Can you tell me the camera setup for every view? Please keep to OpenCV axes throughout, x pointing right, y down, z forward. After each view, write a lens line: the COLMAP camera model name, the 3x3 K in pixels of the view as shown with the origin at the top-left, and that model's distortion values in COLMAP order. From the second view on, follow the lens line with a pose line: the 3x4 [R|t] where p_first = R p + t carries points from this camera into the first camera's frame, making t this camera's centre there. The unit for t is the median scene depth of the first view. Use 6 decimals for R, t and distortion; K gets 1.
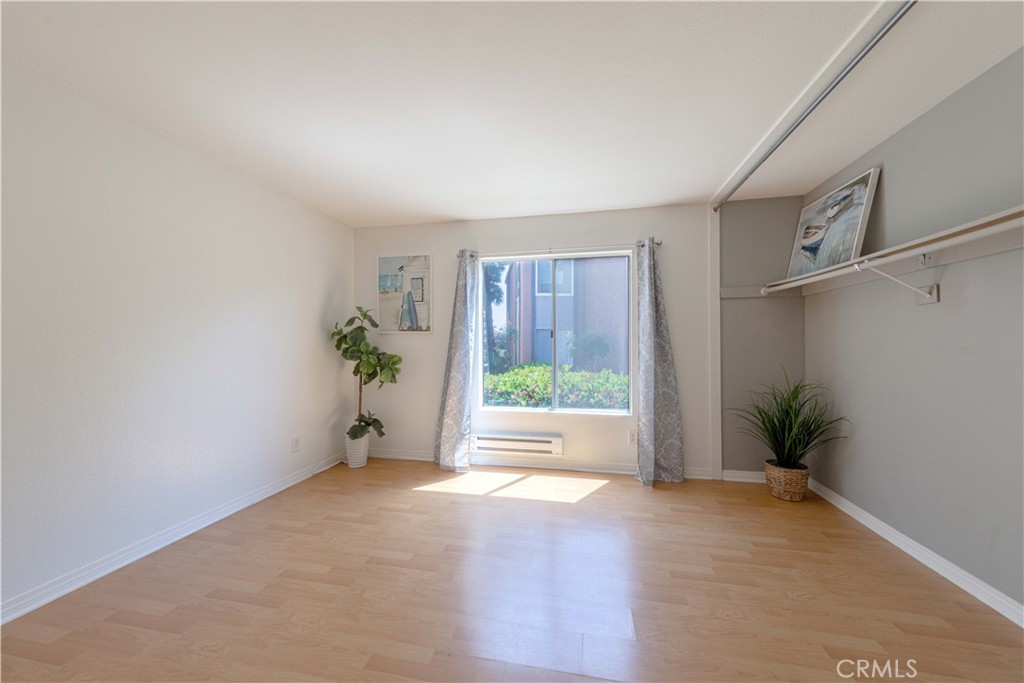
lens RADIAL K [[365.5, 0, 512.0], [0, 365.5, 341.5], [0, 0, 1]] dist [0.000865, 0.000065]
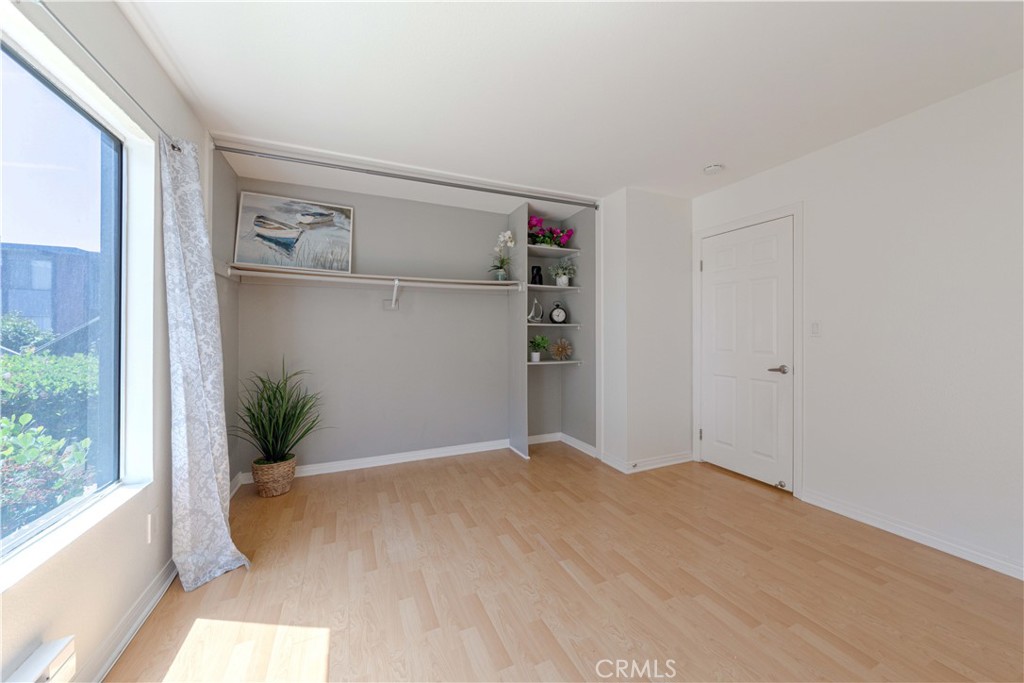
lens RADIAL K [[375.5, 0, 513.6], [0, 375.5, 334.8], [0, 0, 1]] dist [-0.000310, -0.000096]
pose [[-0.580029, 0.005316, 0.814578, -0.473578], [0.004555, 0.999984, -0.003283, 0.015279], [-0.814583, 0.001806, -0.580044, 1.191194]]
